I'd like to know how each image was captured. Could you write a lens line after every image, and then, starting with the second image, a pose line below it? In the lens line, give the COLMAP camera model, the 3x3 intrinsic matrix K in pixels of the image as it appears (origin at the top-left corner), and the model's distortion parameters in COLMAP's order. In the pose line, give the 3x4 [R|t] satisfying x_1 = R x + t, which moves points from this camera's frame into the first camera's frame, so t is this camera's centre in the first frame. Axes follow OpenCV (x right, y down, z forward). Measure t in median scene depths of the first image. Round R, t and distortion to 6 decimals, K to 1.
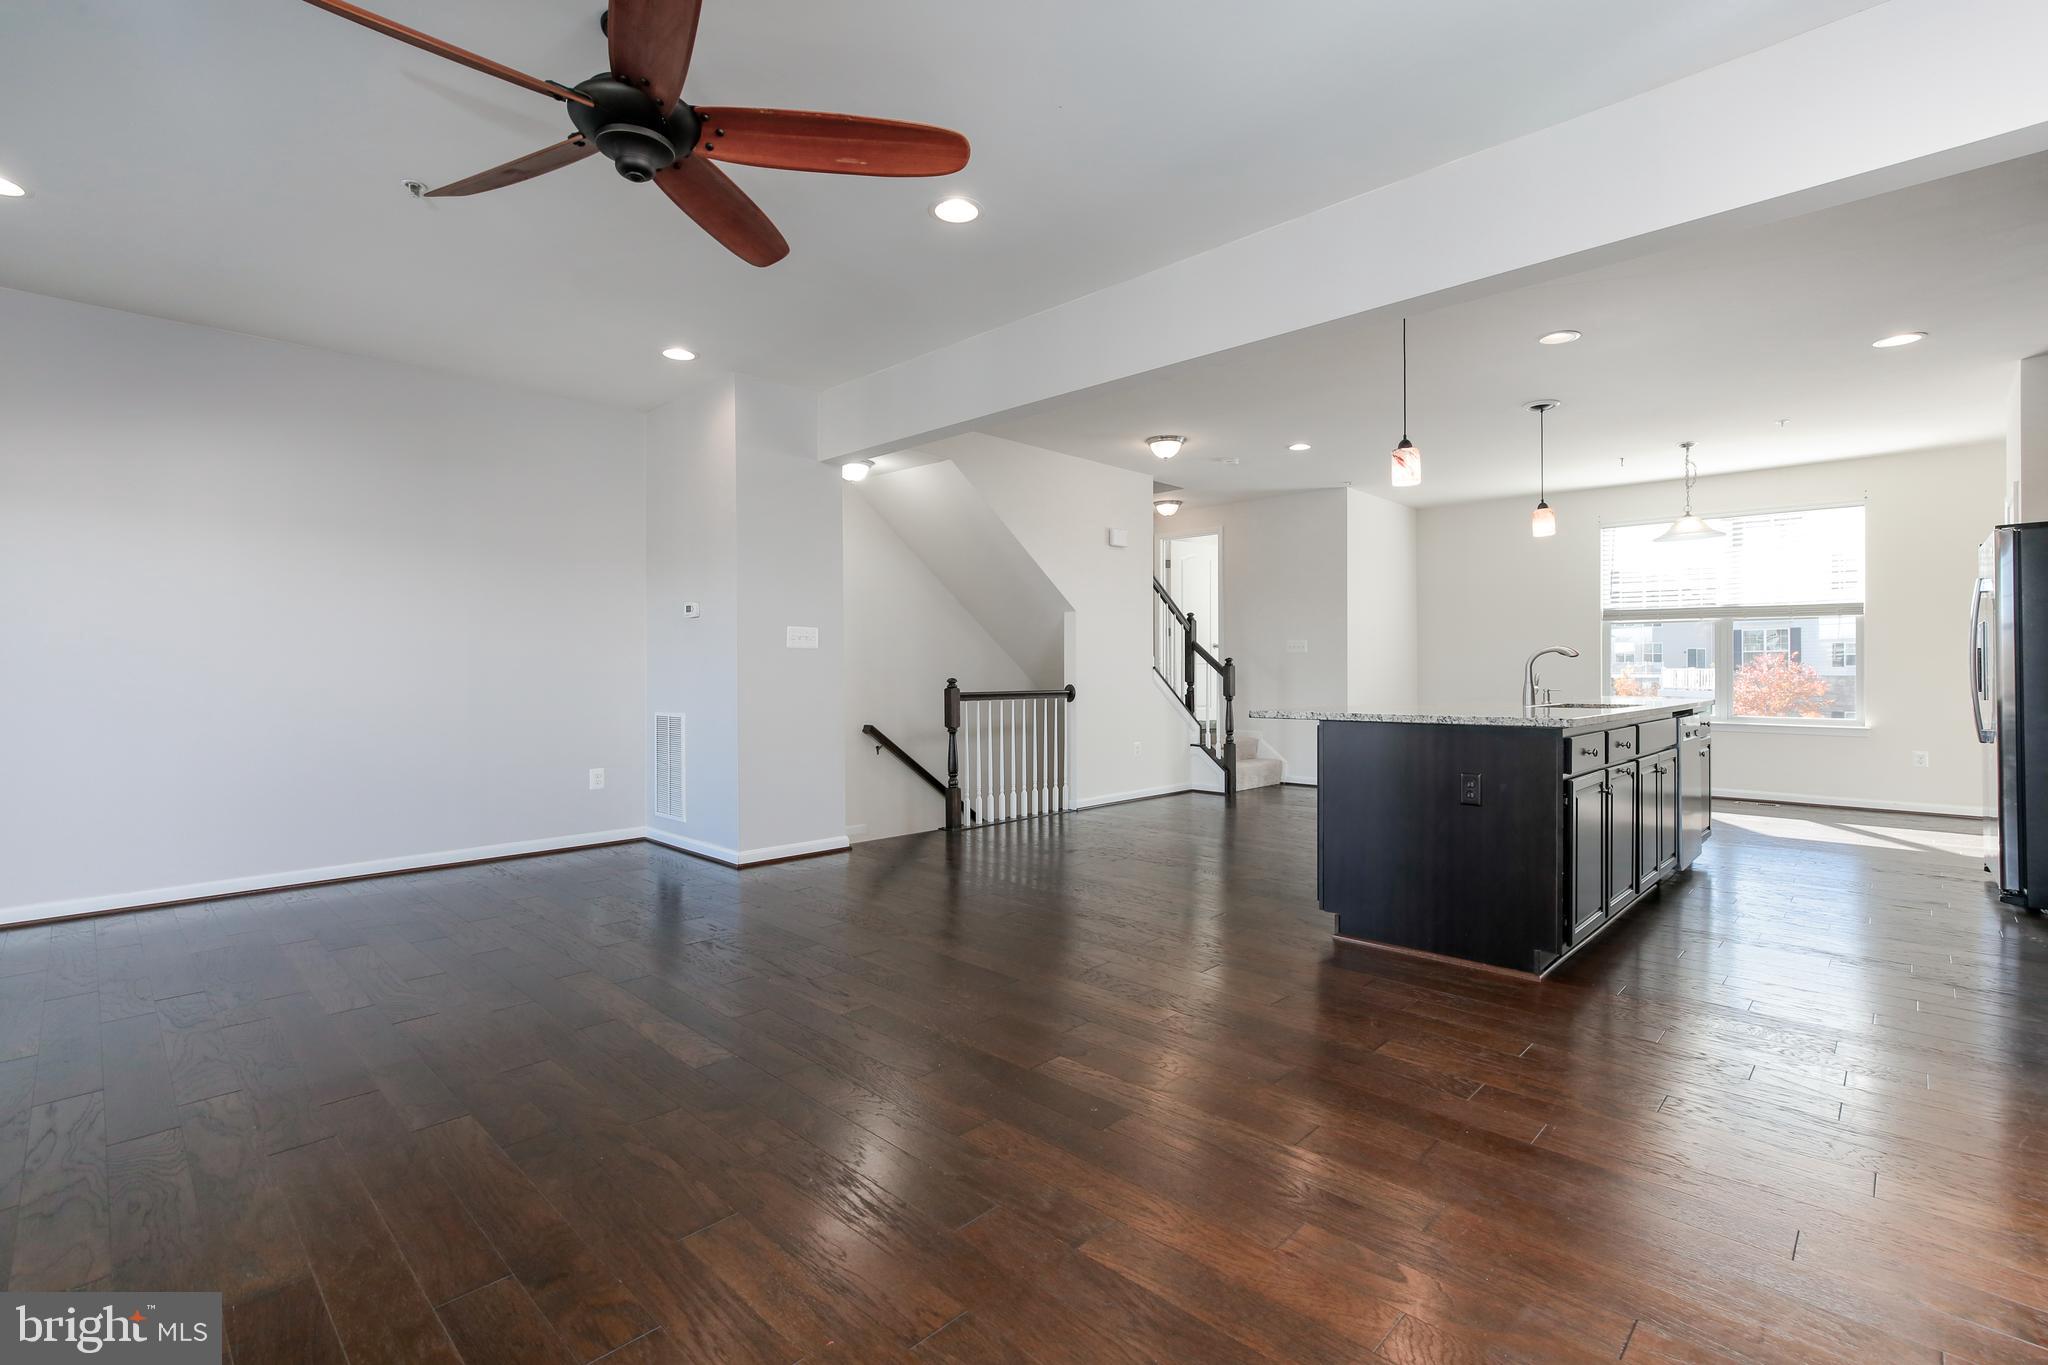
lens RADIAL K [[930.3, 0, 1031.9], [0, 930.3, 665.0], [0, 0, 1]] dist [-0.018857, 0.009393]
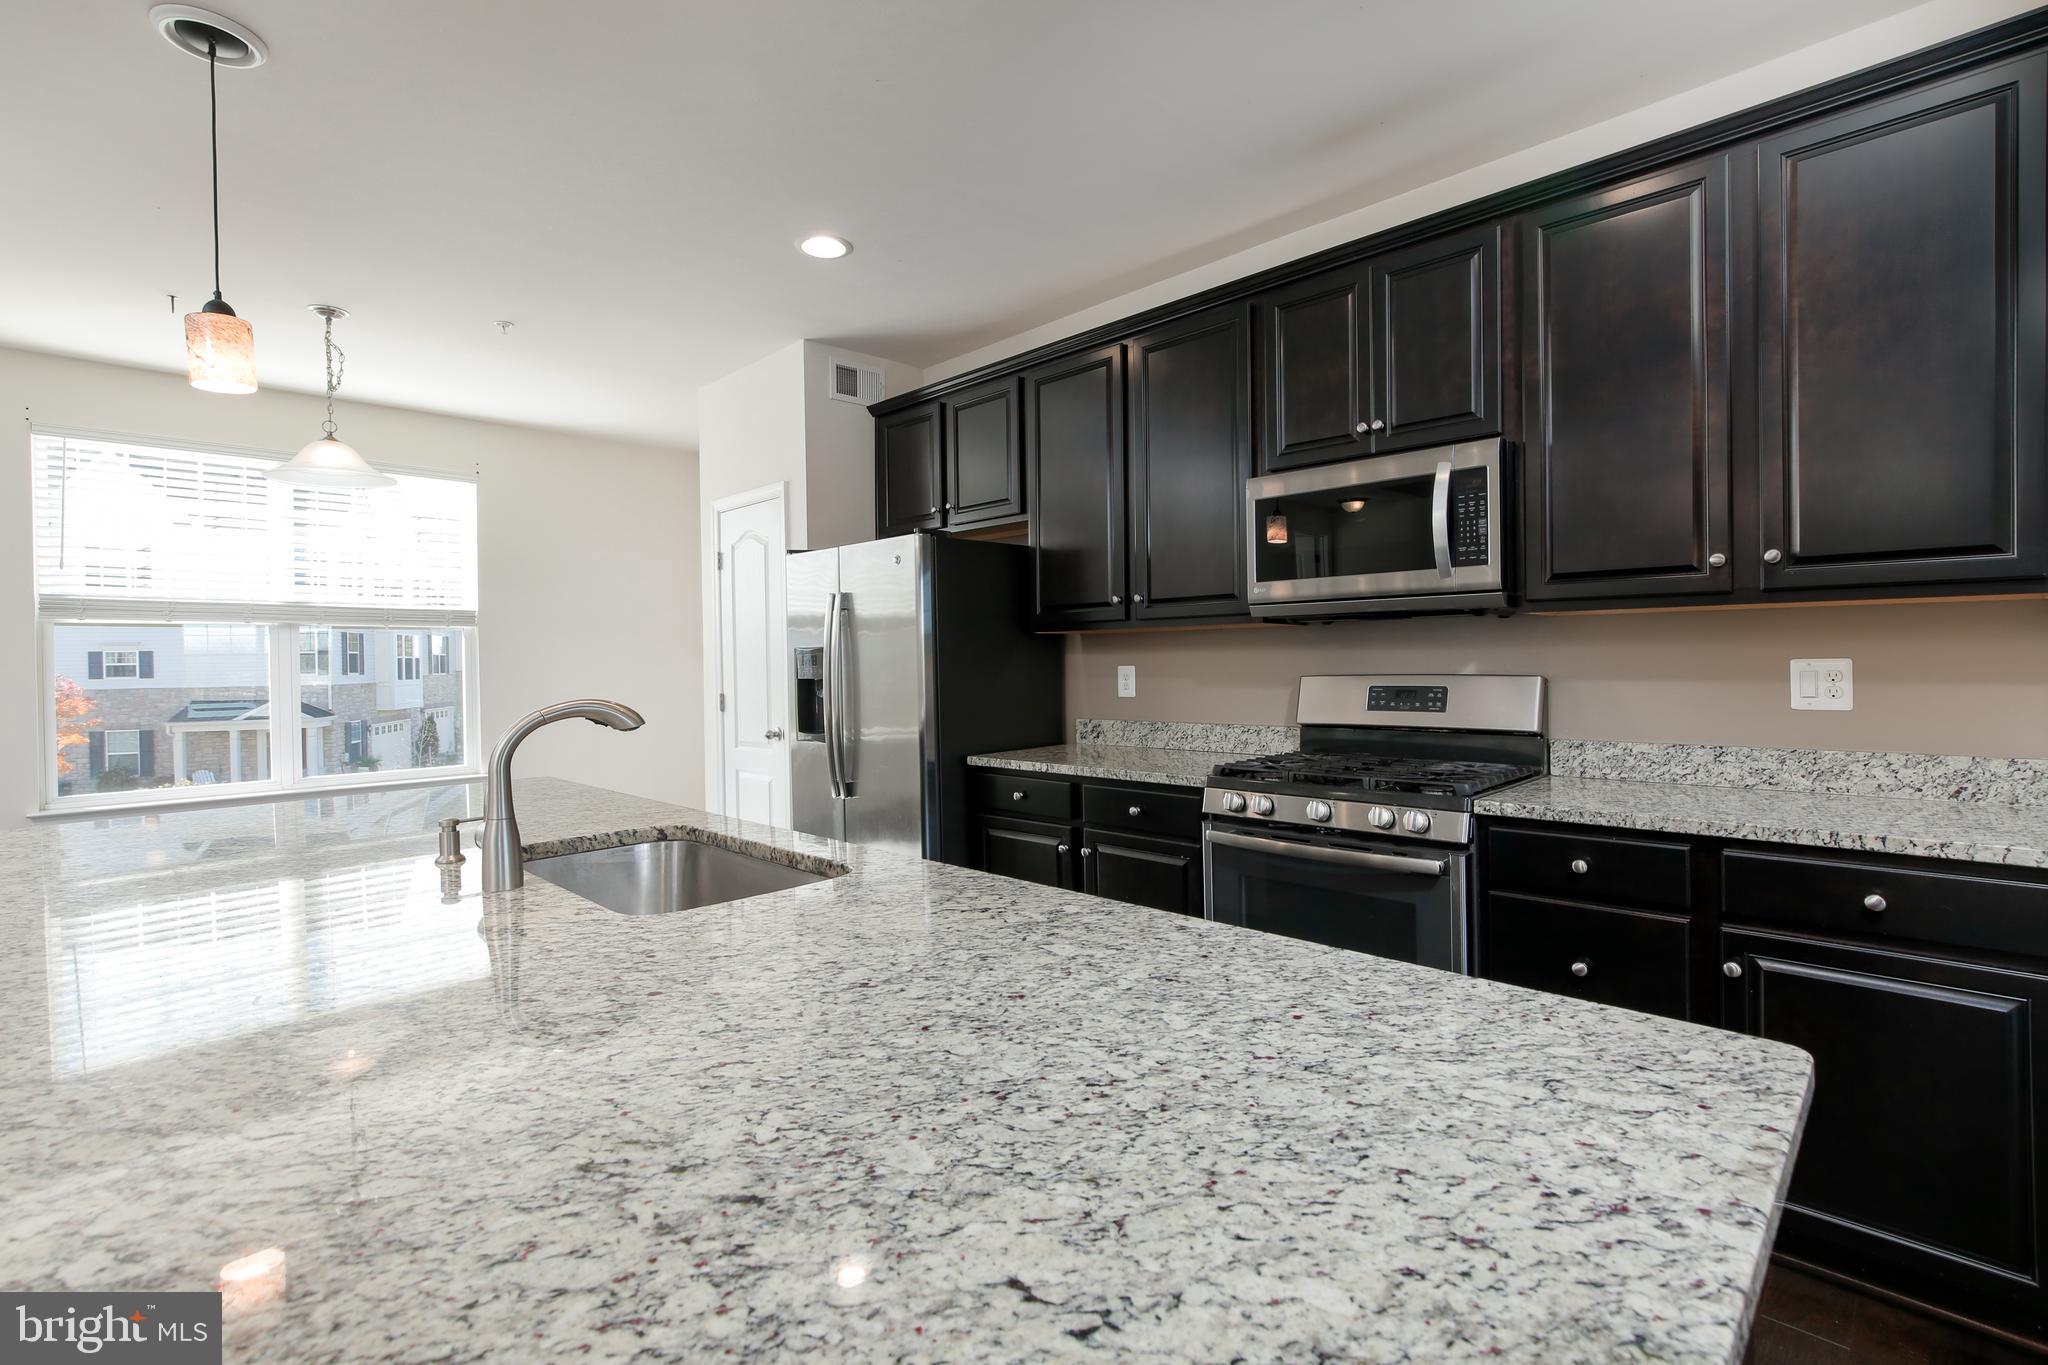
lens RADIAL K [[930.3, 0, 1031.9], [0, 930.3, 665.0], [0, 0, 1]] dist [-0.018857, 0.009393]
pose [[0.017643, -0.003622, 0.999838, 0.147707], [0.010329, 0.999941, 0.003441, -0.020580], [-0.999791, 0.010266, 0.017679, 0.531041]]
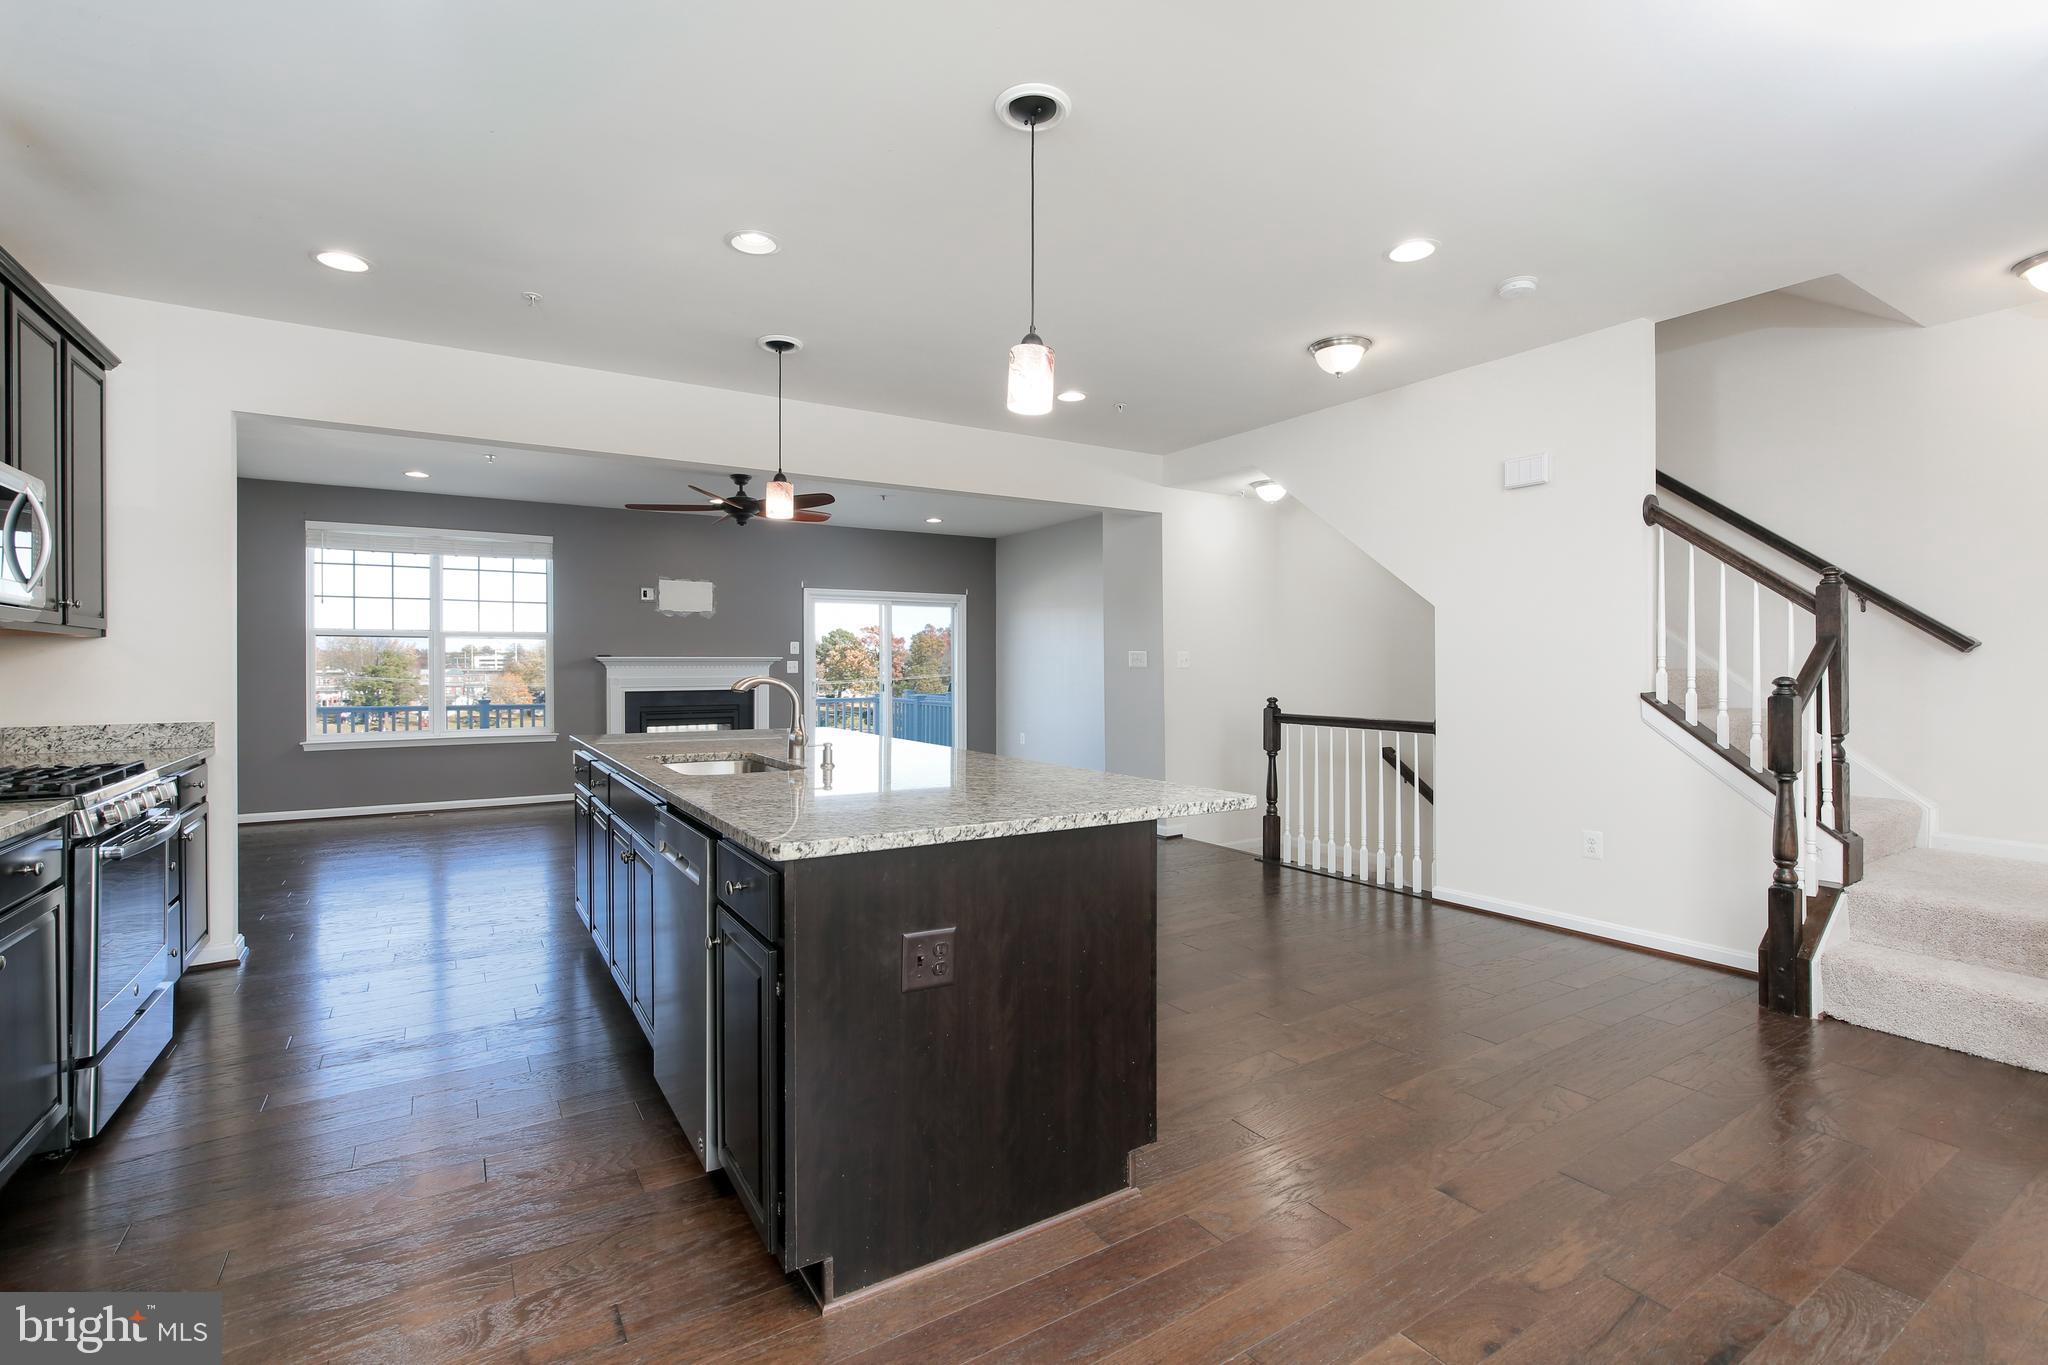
lens RADIAL K [[930.3, 0, 1031.9], [0, 930.3, 665.0], [0, 0, 1]] dist [-0.018857, 0.009393]
pose [[-0.237375, 0.001726, -0.971417, 0.772347], [0.007068, 0.999975, 0.000050, -0.017624], [0.971392, -0.006854, -0.237381, 0.877157]]
